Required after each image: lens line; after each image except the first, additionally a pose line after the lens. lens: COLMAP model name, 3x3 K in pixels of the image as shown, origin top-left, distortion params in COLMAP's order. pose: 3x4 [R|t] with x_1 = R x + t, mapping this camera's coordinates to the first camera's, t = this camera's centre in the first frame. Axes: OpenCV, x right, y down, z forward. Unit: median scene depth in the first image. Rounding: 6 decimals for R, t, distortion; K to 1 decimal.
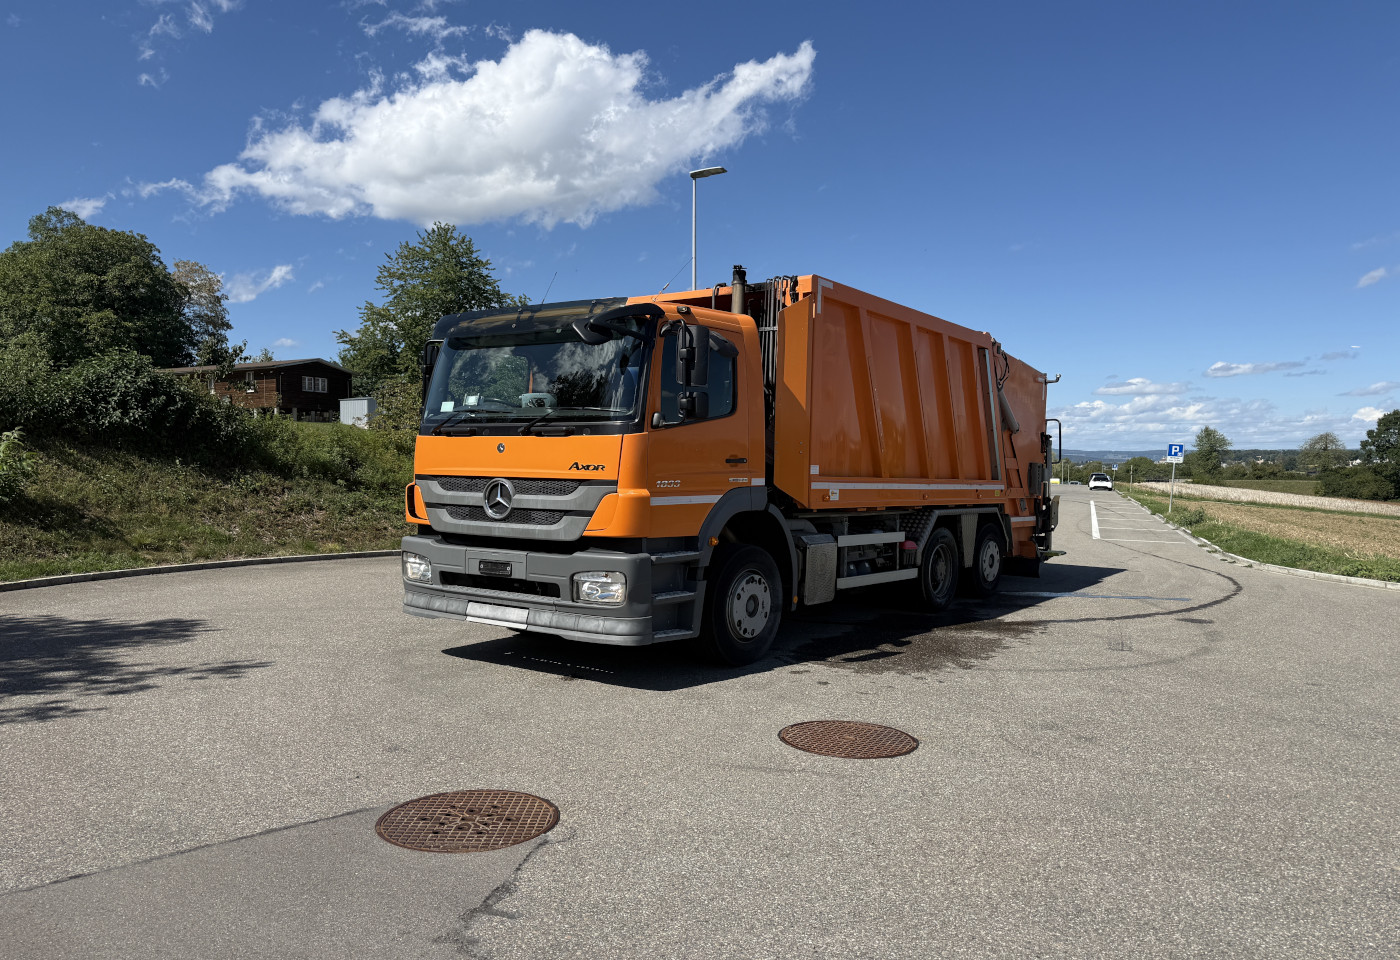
lens RADIAL K [[1038.8, 0, 700.0], [0, 1038.8, 480.0], [0, 0, 1]] dist [-0.033223, 0.000650]
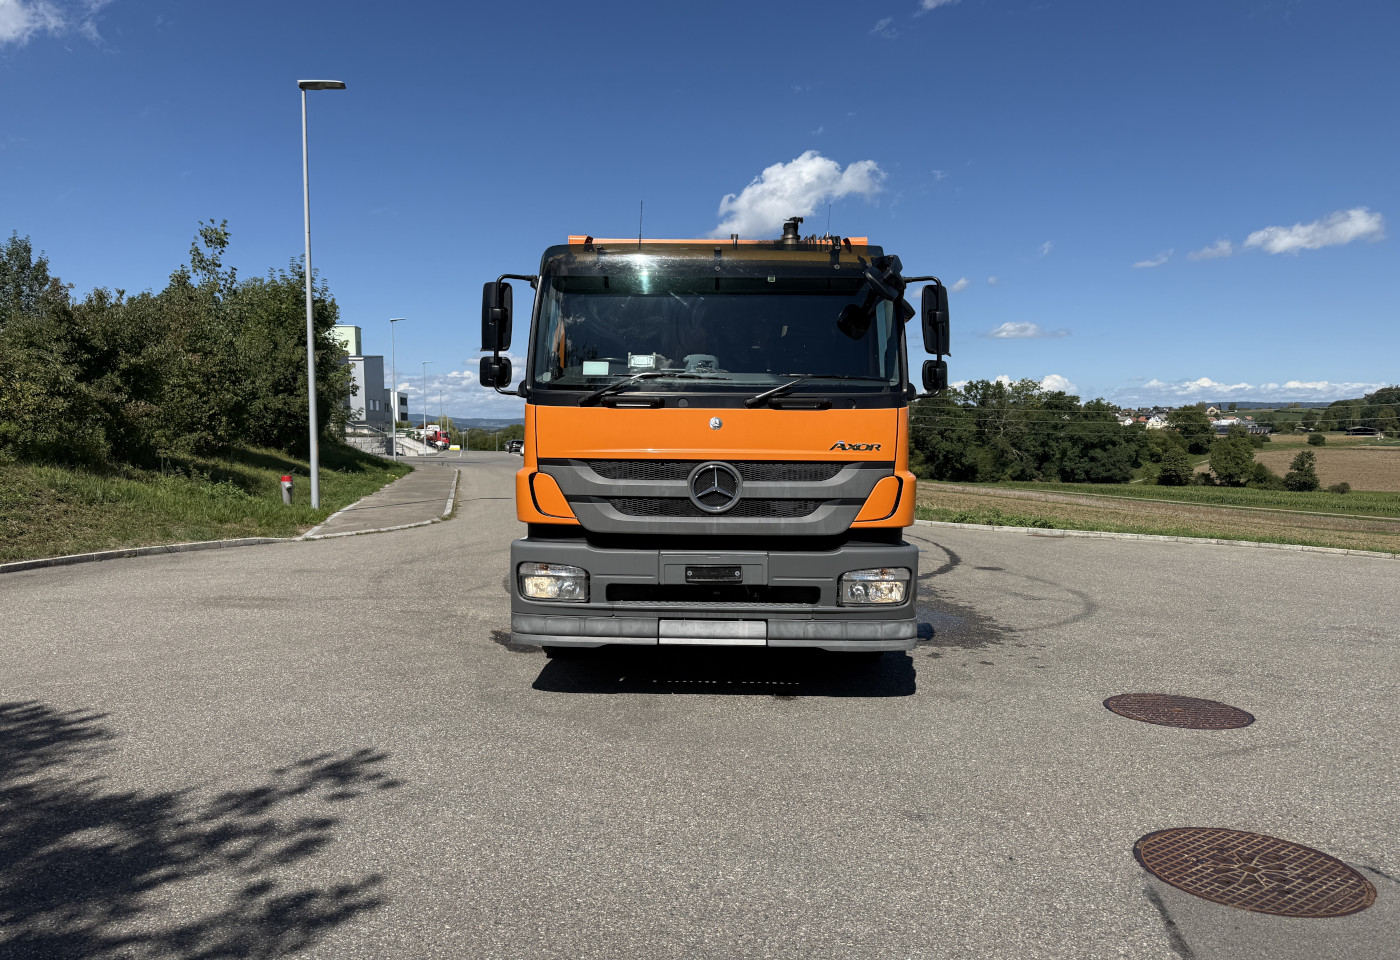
lens RADIAL K [[1038.8, 0, 700.0], [0, 1038.8, 480.0], [0, 0, 1]] dist [-0.033223, 0.000650]
pose [[0.834143, -0.030048, 0.550728, -0.660611], [0.012546, 0.999290, 0.035520, -0.016544], [-0.551405, -0.022720, 0.833928, 0.348163]]
